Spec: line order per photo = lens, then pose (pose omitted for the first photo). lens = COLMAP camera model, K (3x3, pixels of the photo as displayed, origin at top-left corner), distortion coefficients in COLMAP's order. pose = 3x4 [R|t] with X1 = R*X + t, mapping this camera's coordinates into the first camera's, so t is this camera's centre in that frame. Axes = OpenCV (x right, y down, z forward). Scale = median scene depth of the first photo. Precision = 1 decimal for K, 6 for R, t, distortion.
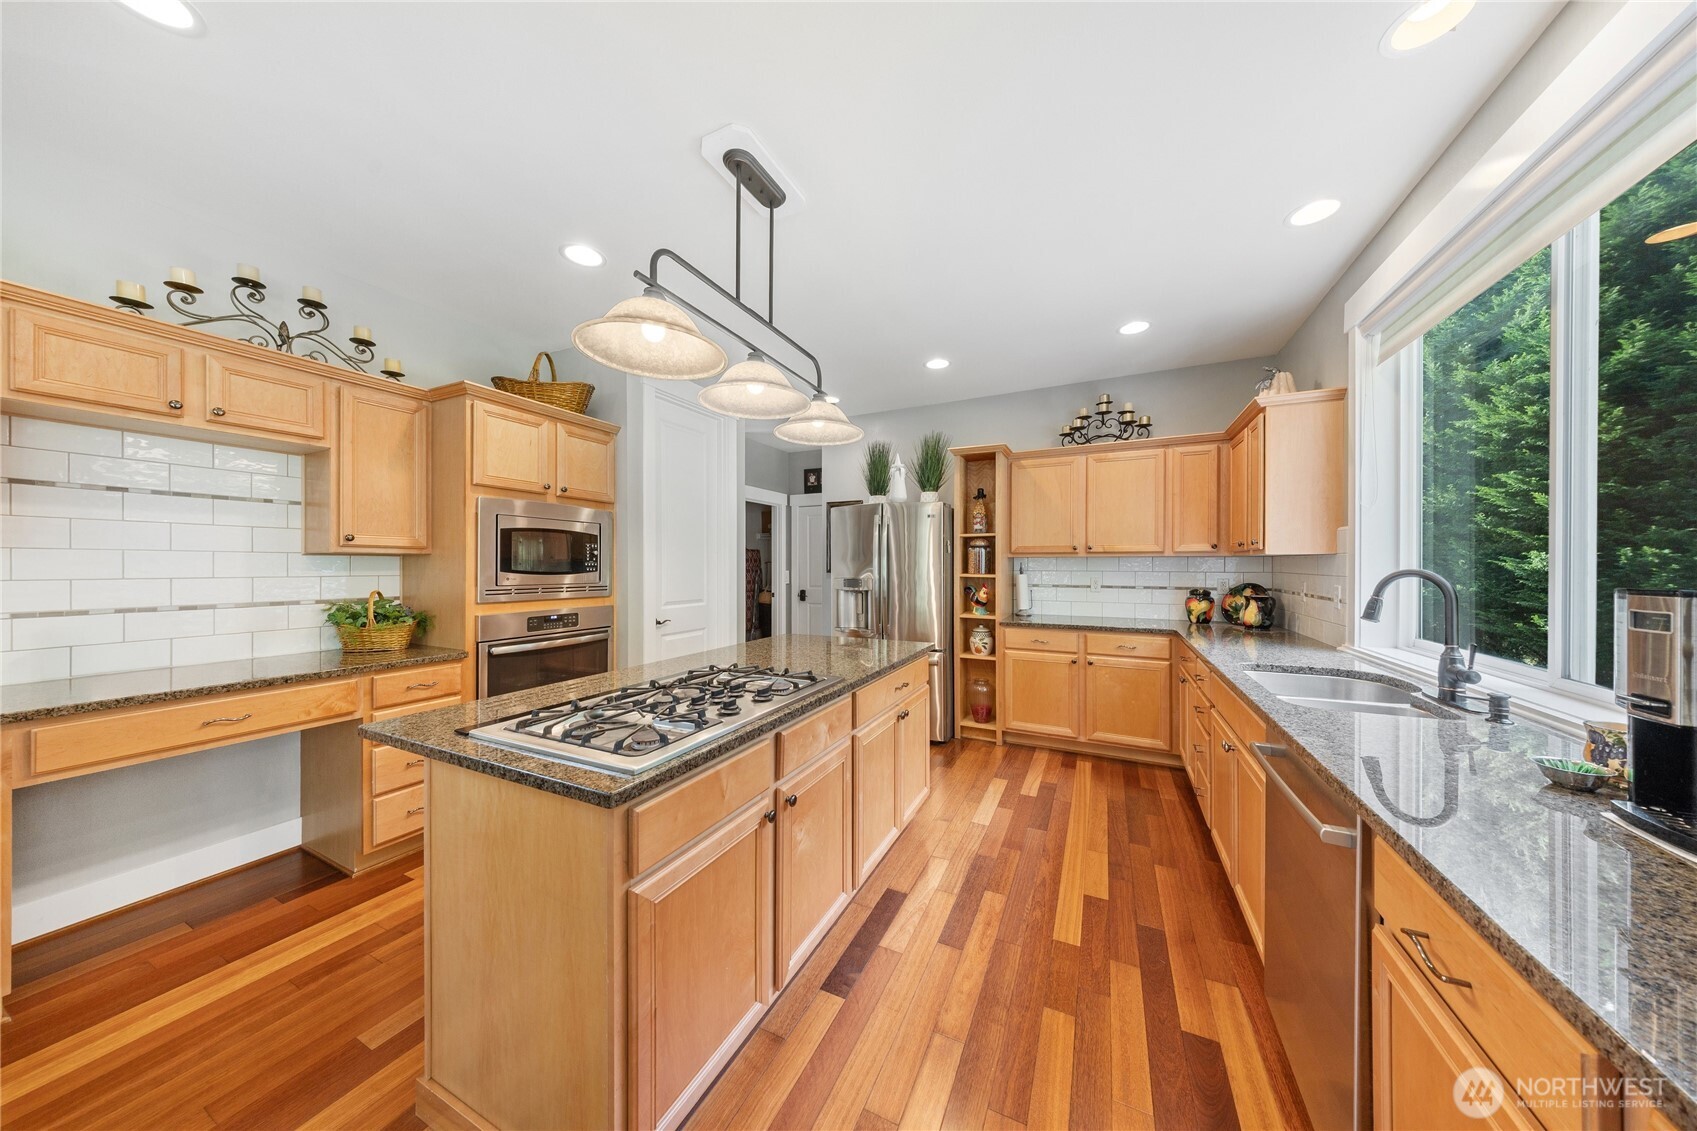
lens RADIAL K [[515.7, 0, 853.9], [0, 515.7, 566.3], [0, 0, 1]] dist [0.001795, -0.000104]
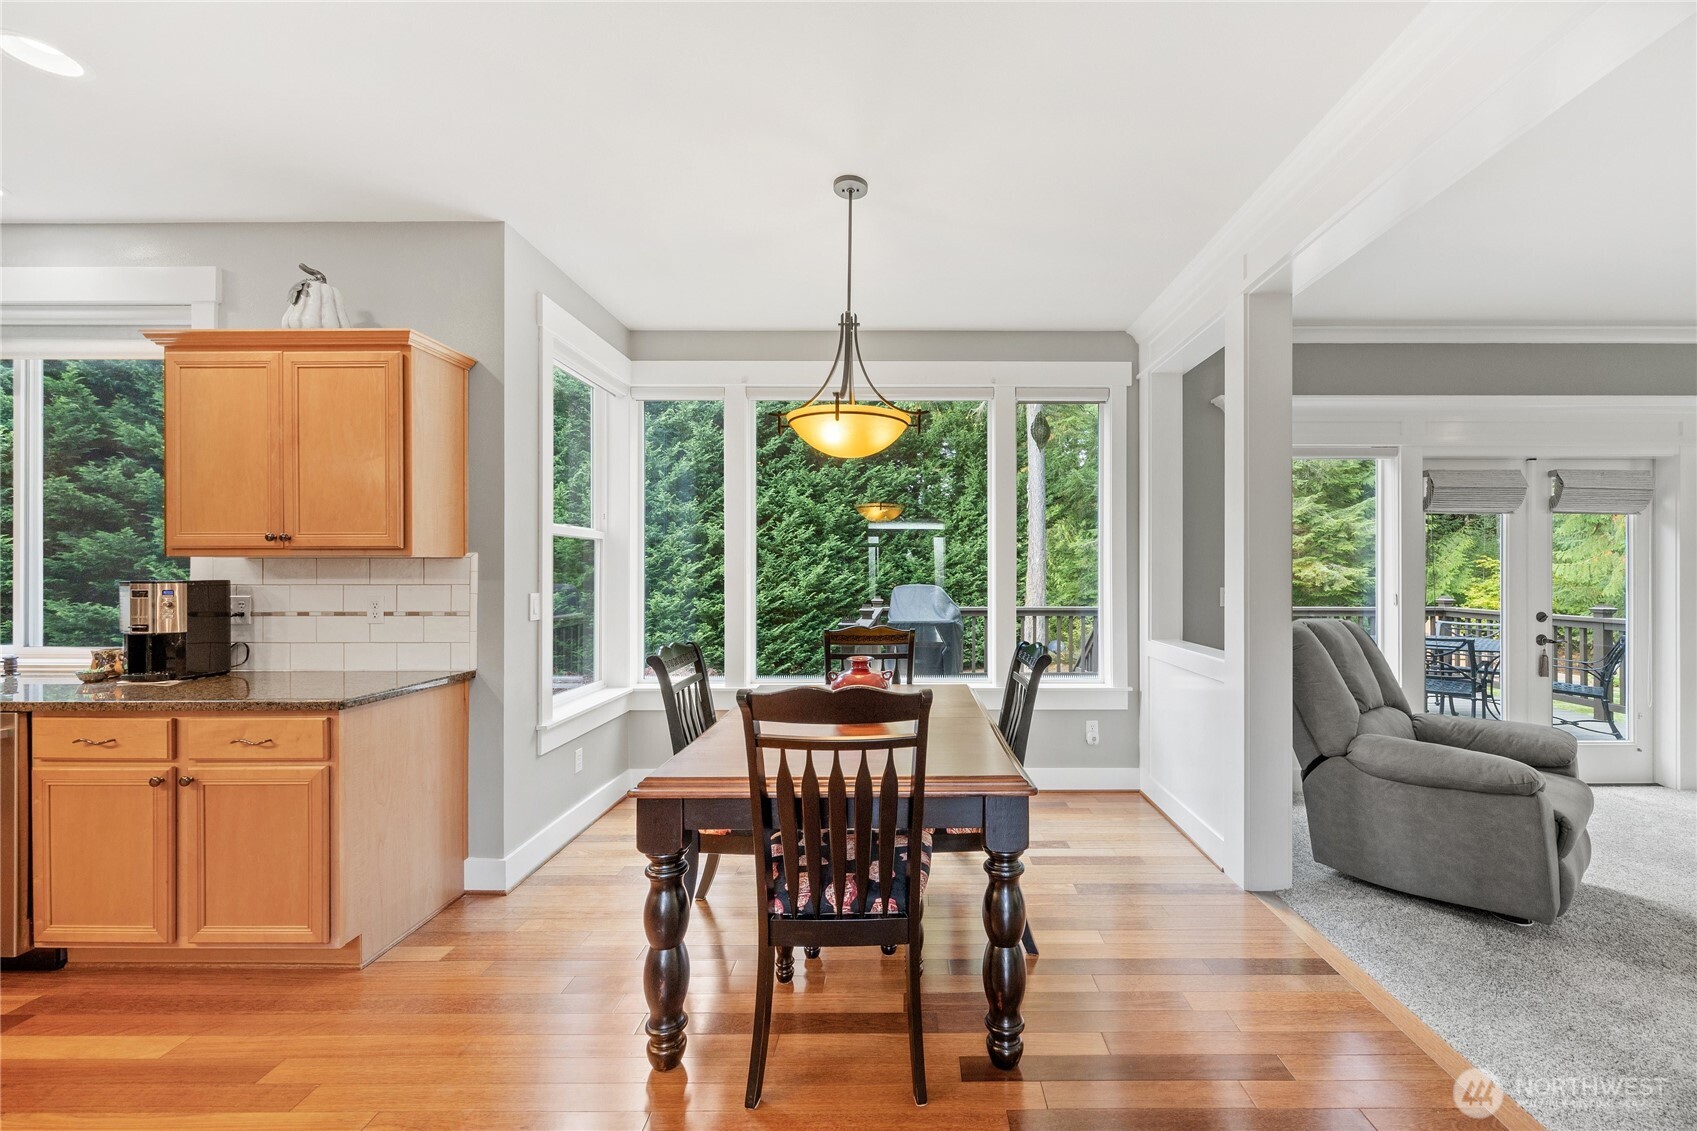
lens RADIAL K [[673.6, 0, 911.6], [0, 673.6, 569.7], [0, 0, 1]] dist [-0.000648, -0.000215]
pose [[-0.441827, 0.001139, 0.897100, -0.670482], [0.002573, 0.999997, -0.000002, -0.000701], [-0.897097, 0.002308, -0.441828, -0.201347]]
